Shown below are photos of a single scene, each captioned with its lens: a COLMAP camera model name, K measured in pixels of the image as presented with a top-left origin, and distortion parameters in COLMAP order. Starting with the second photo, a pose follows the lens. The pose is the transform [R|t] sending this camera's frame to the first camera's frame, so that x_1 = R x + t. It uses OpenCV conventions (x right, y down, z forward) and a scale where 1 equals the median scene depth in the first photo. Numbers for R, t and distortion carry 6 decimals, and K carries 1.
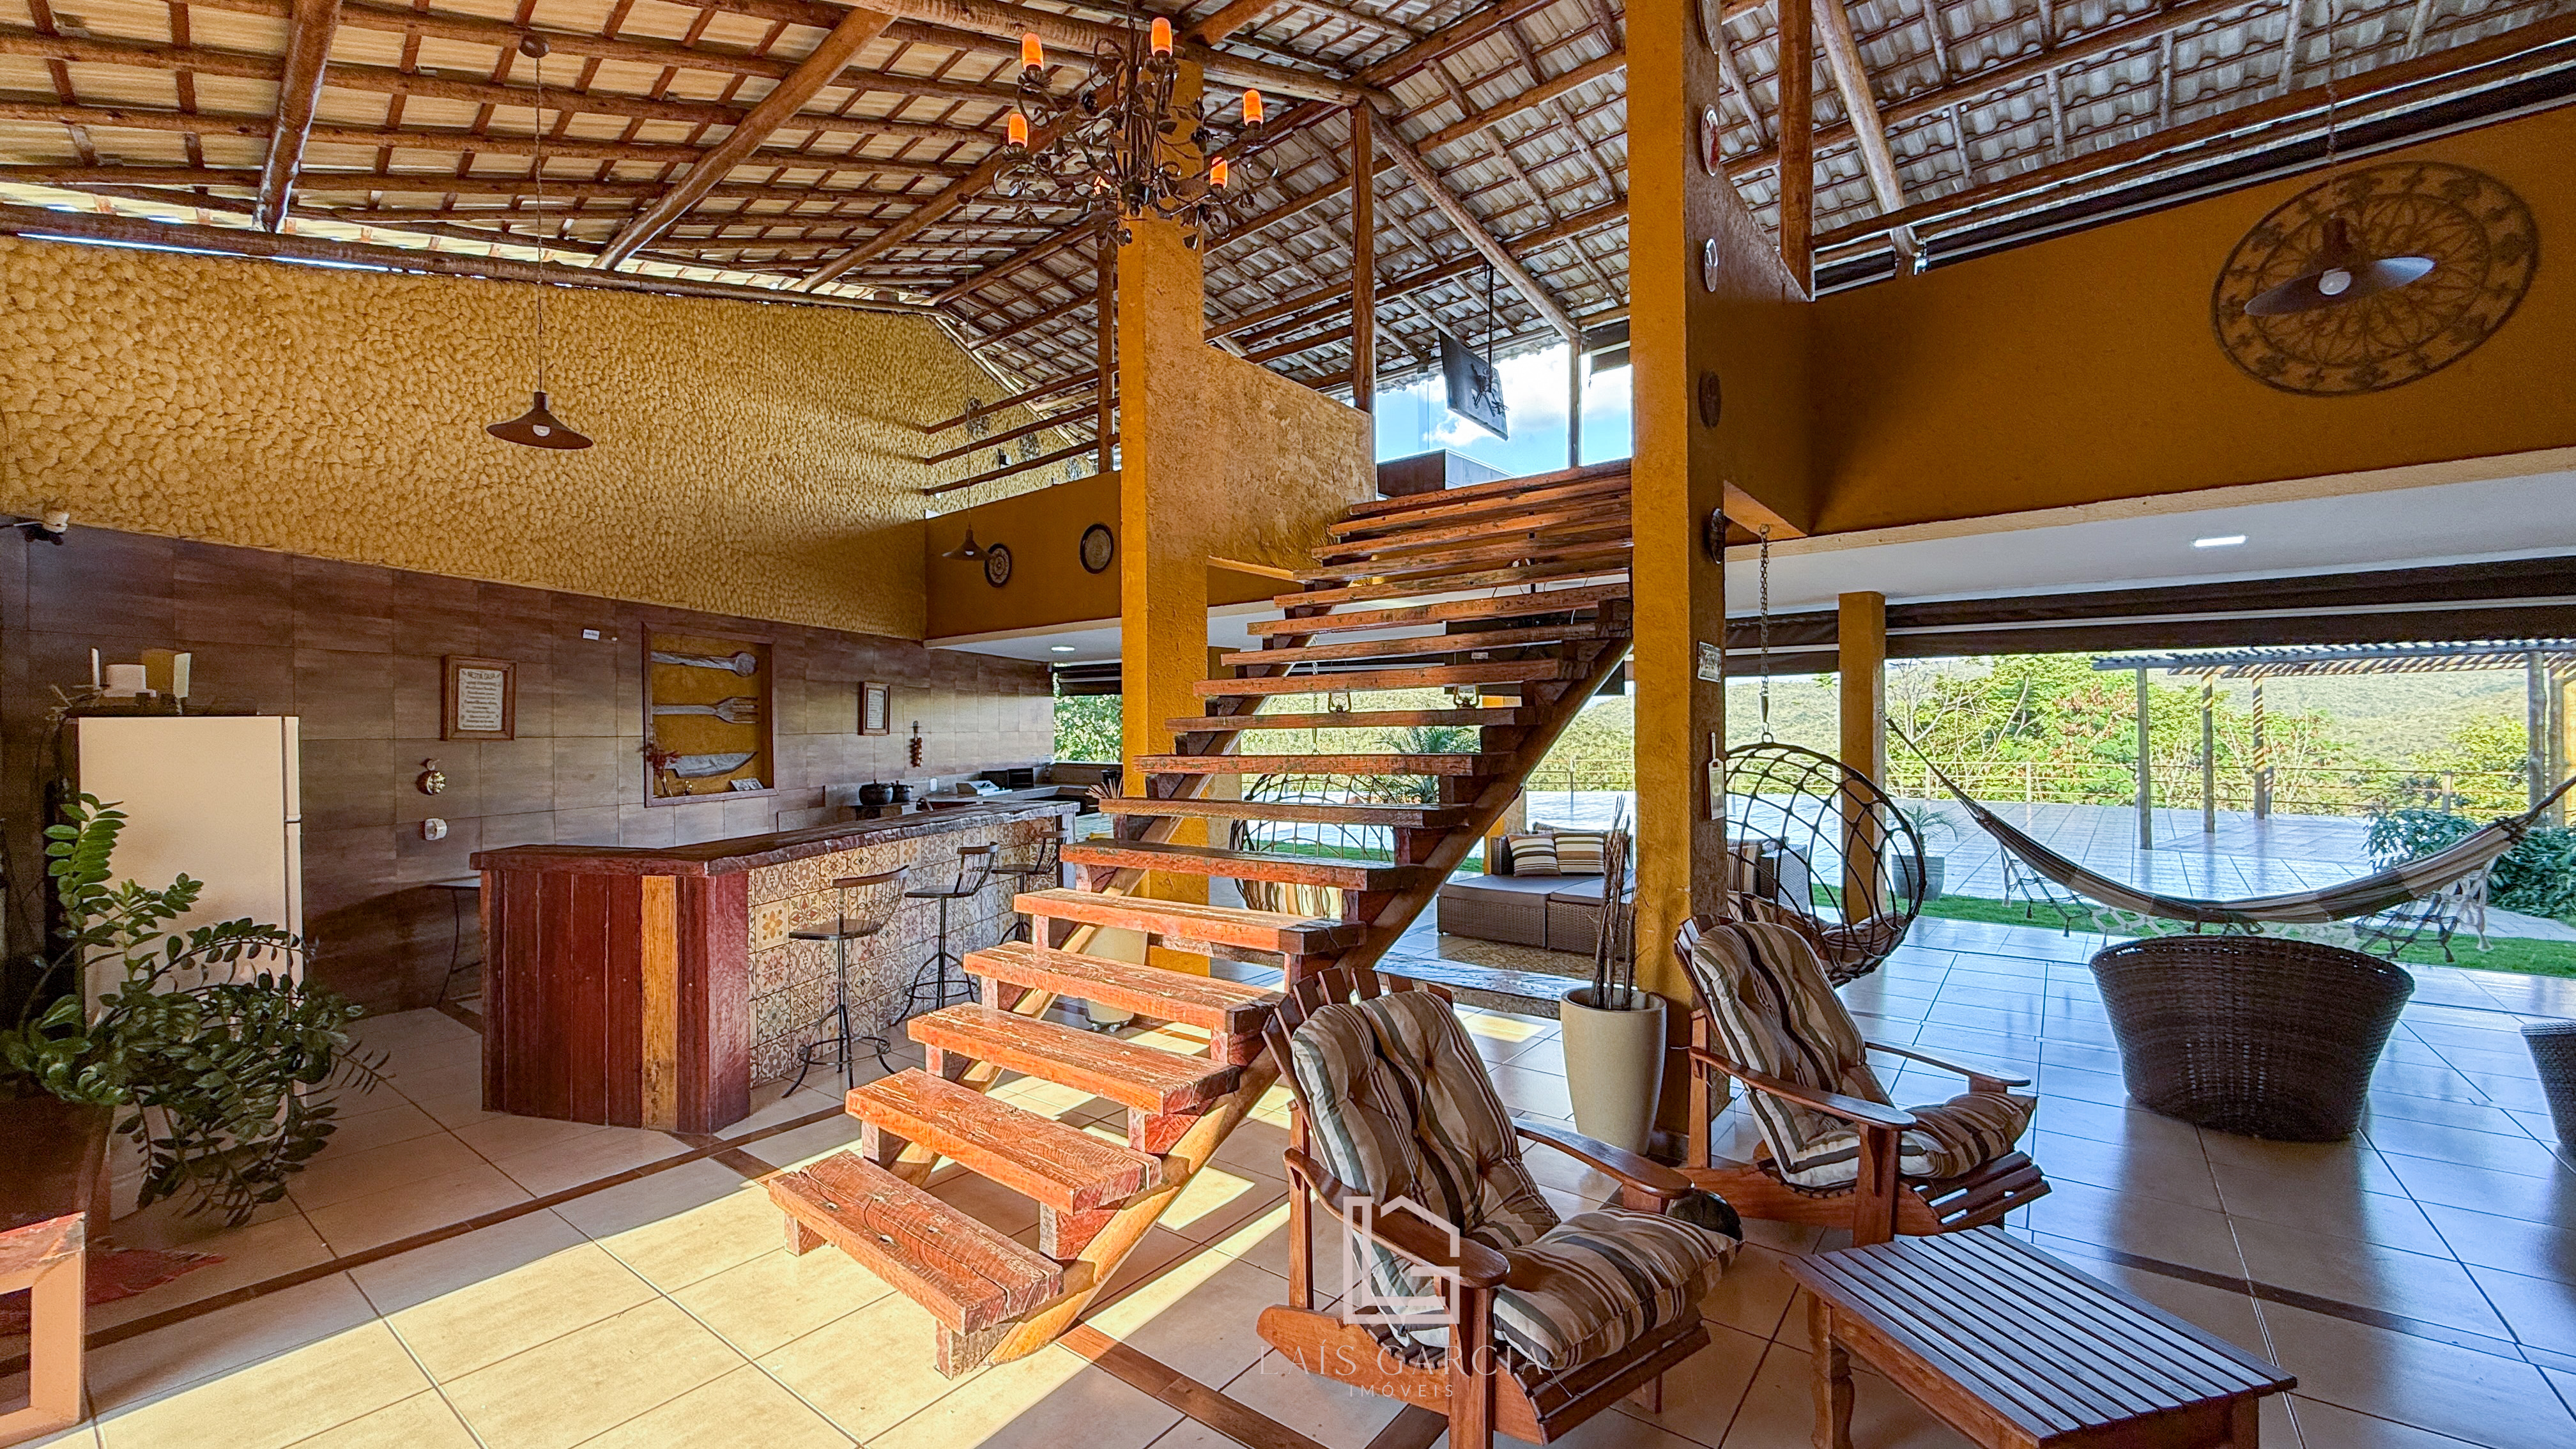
lens RADIAL K [[1021.8, 0, 1281.8], [0, 1021.8, 728.3], [0, 0, 1]] dist [-0.003464, 0.000251]
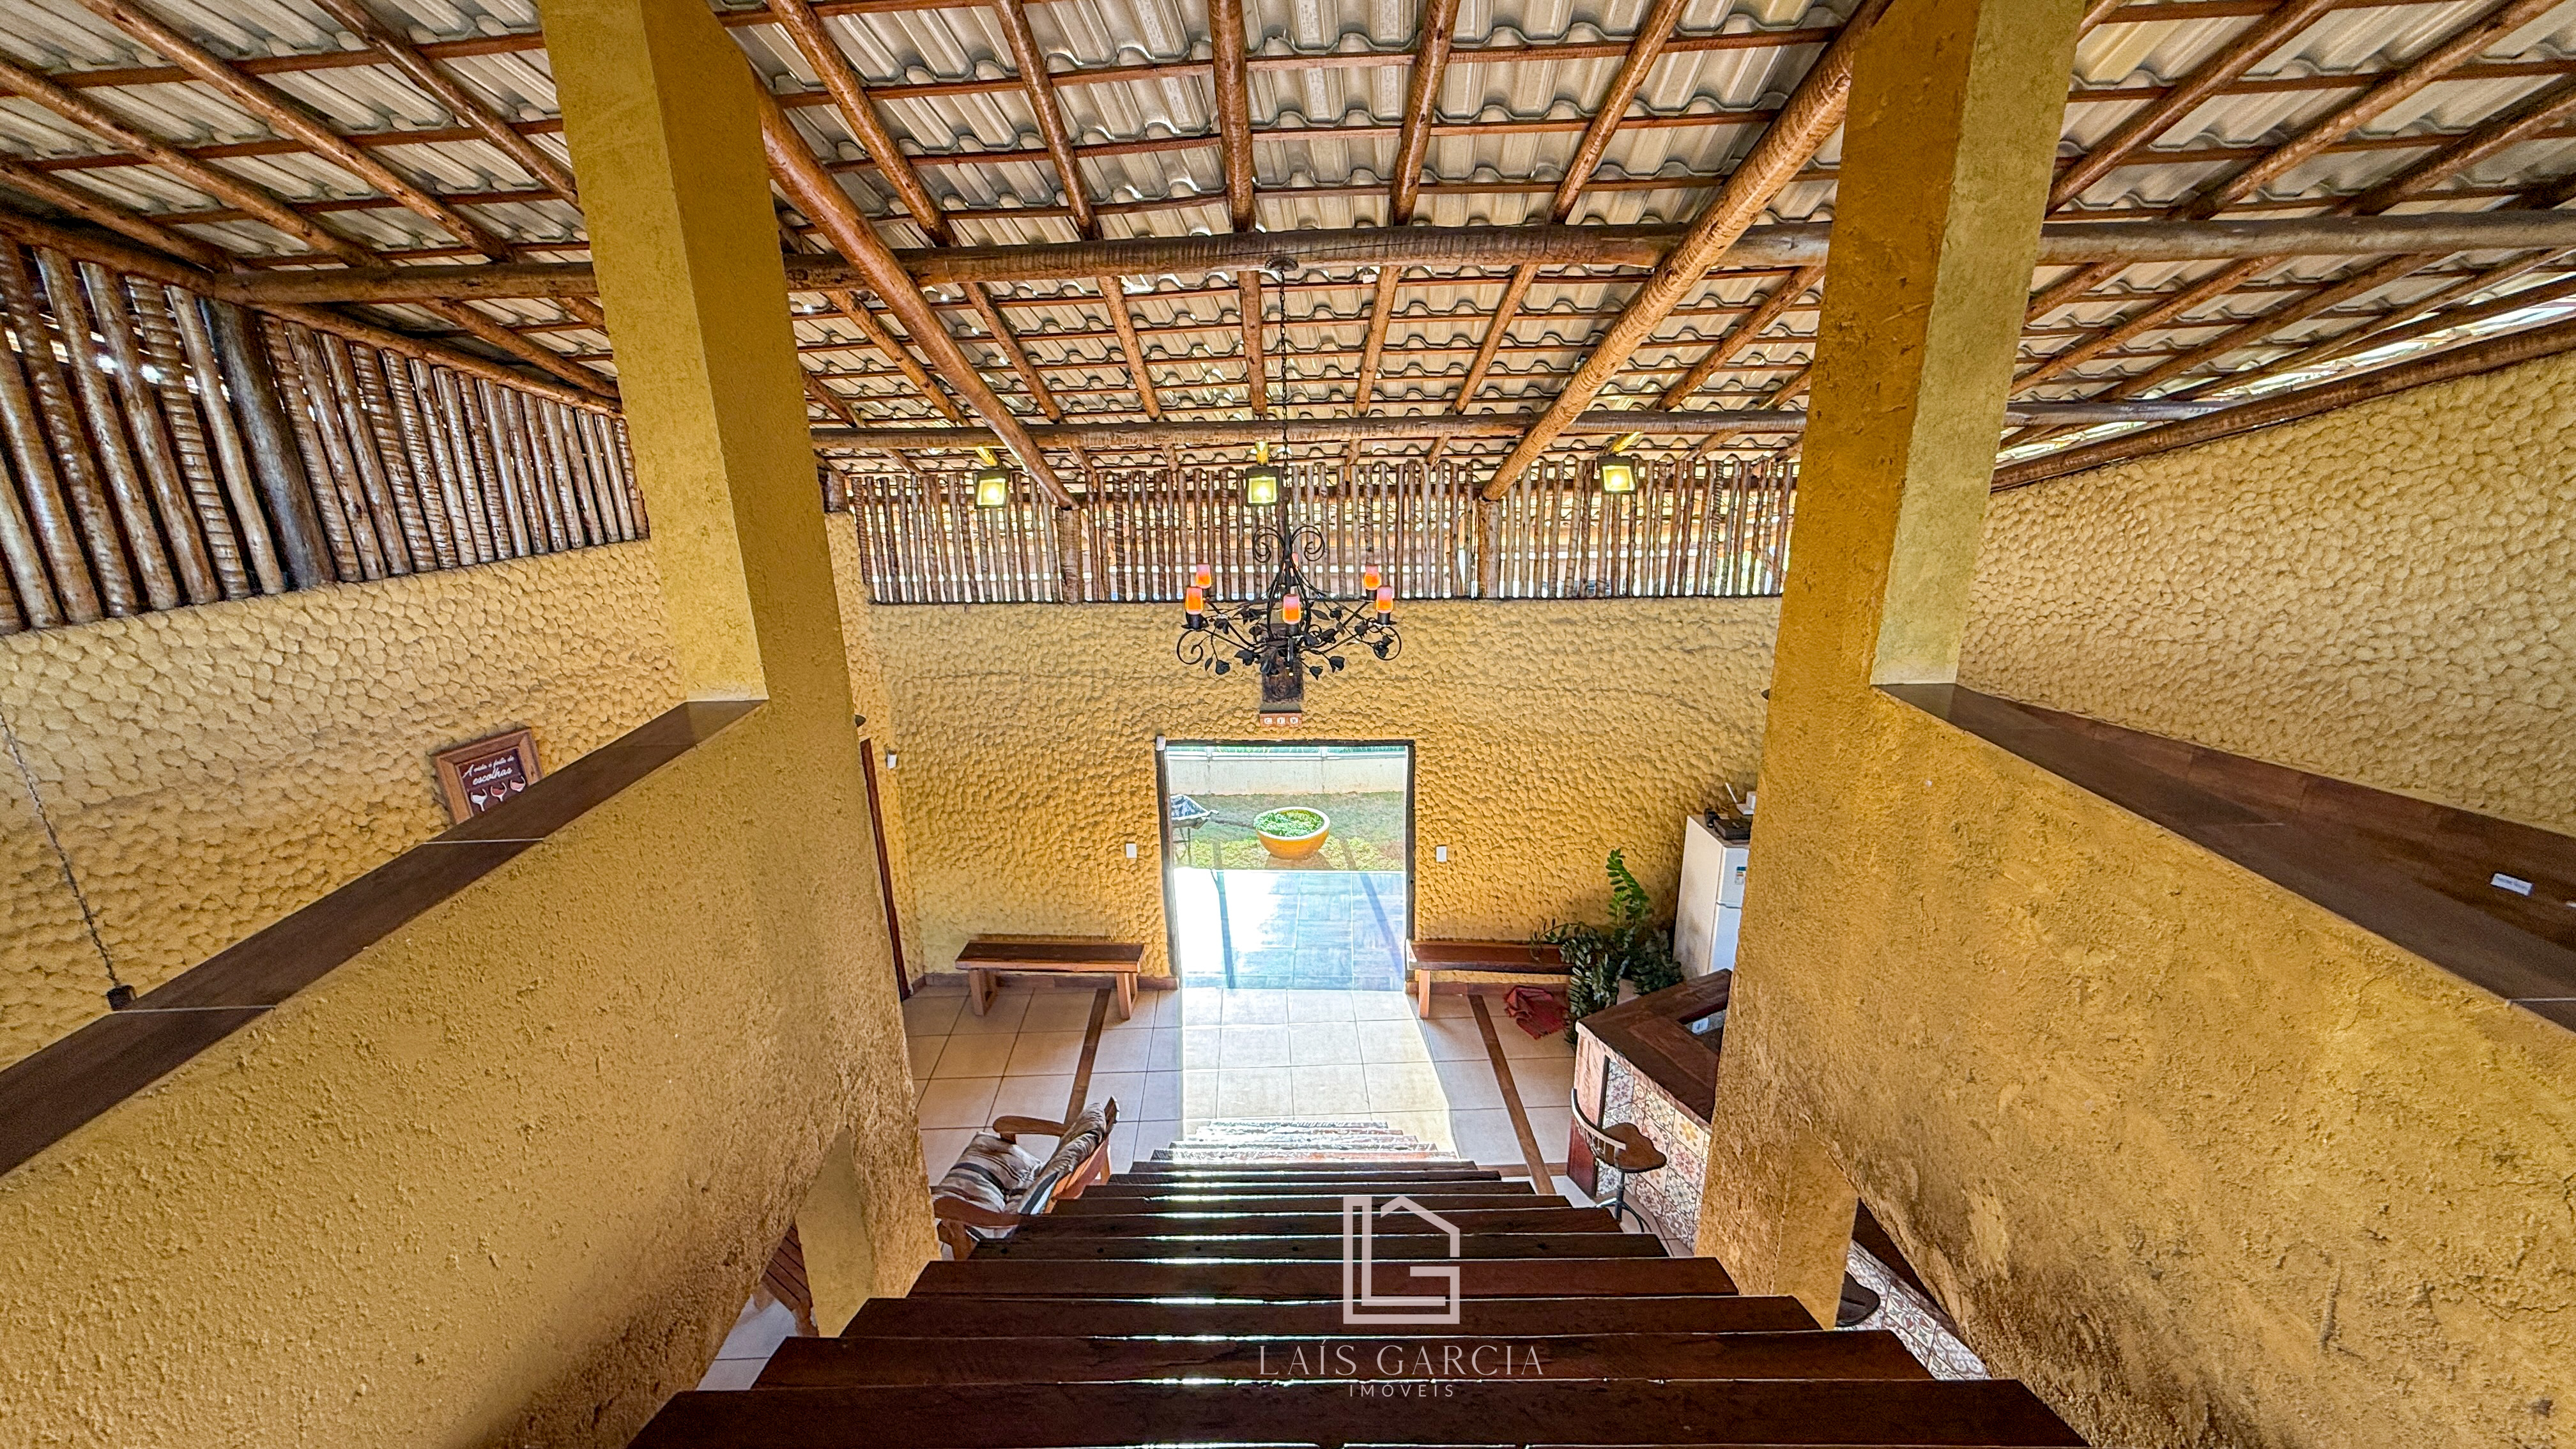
lens RADIAL K [[1021.8, 0, 1282.0], [0, 1021.8, 723.1], [0, 0, 1]] dist [-0.003464, 0.000251]
pose [[-0.777079, 0.219006, -0.590071, 0.345645], [0.028604, 0.948829, 0.314491, -0.484113], [0.628752, 0.227506, -0.743580, 1.120604]]
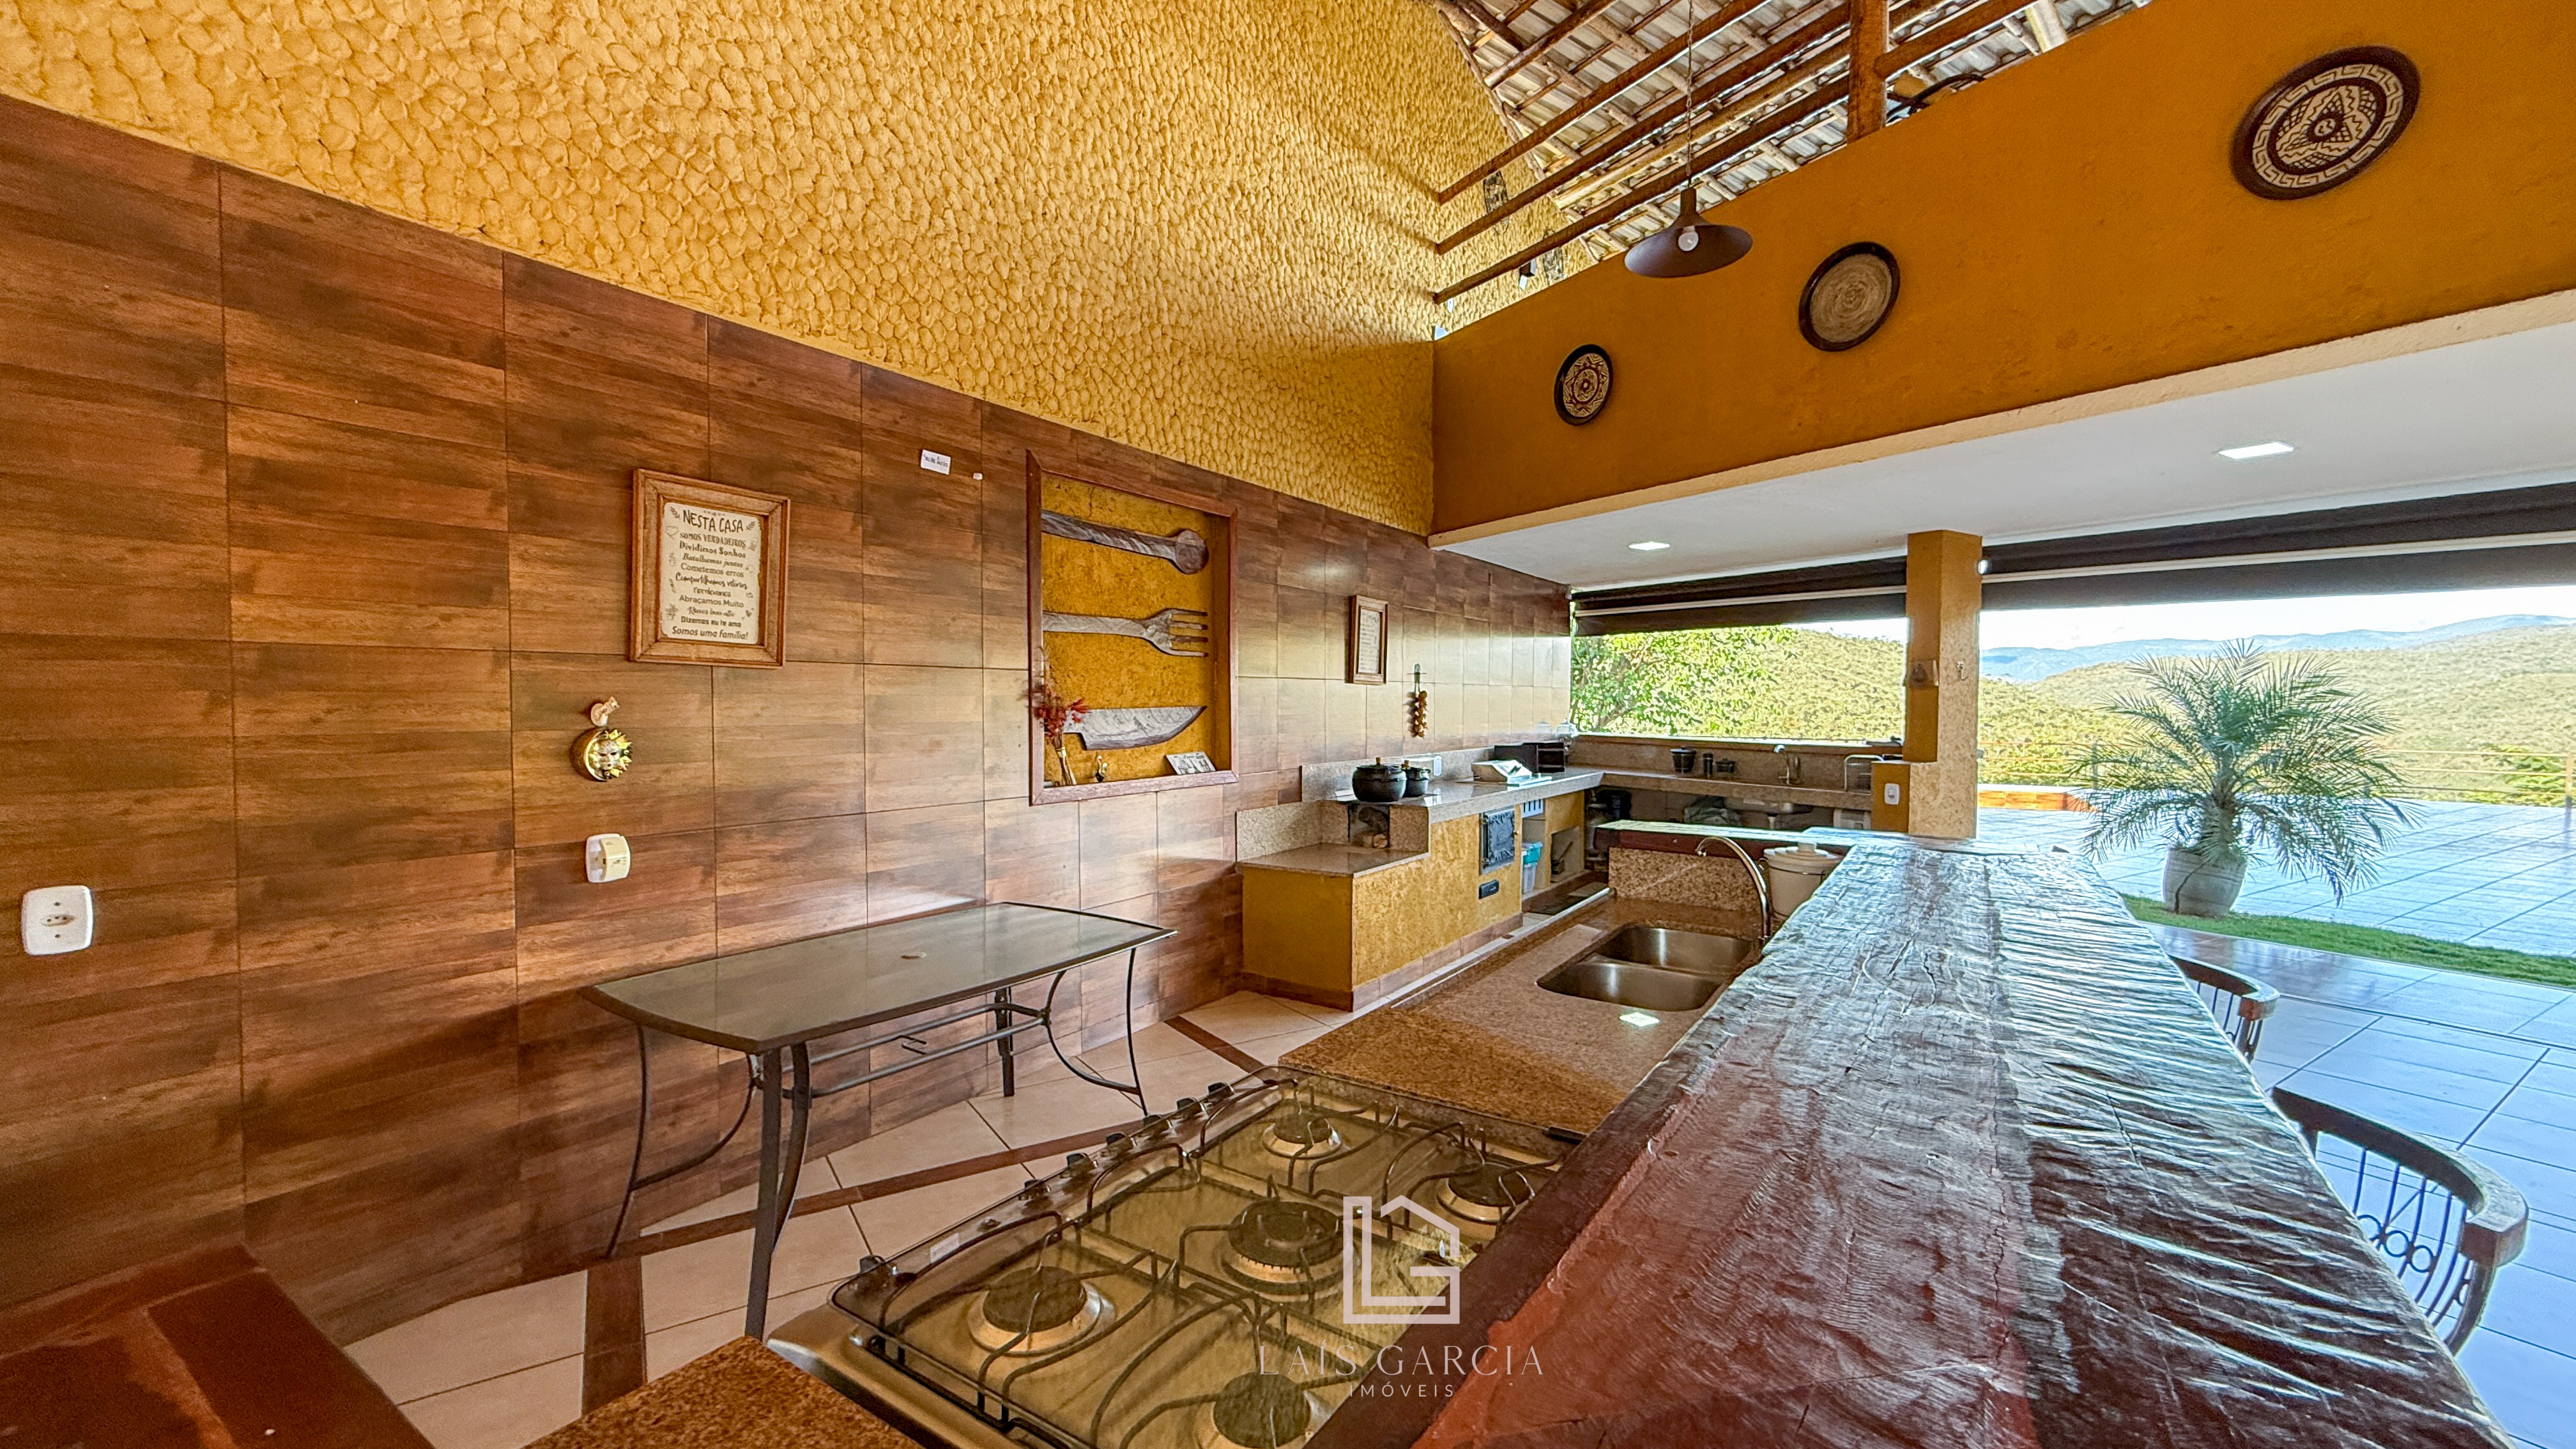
lens RADIAL K [[1021.8, 0, 1281.5], [0, 1021.8, 729.2], [0, 0, 1]] dist [-0.003464, 0.000251]
pose [[0.942854, 0.022918, -0.332417, -0.402860], [-0.012903, 0.999395, 0.032305, 0.024169], [0.332956, -0.026170, 0.942579, 0.673458]]
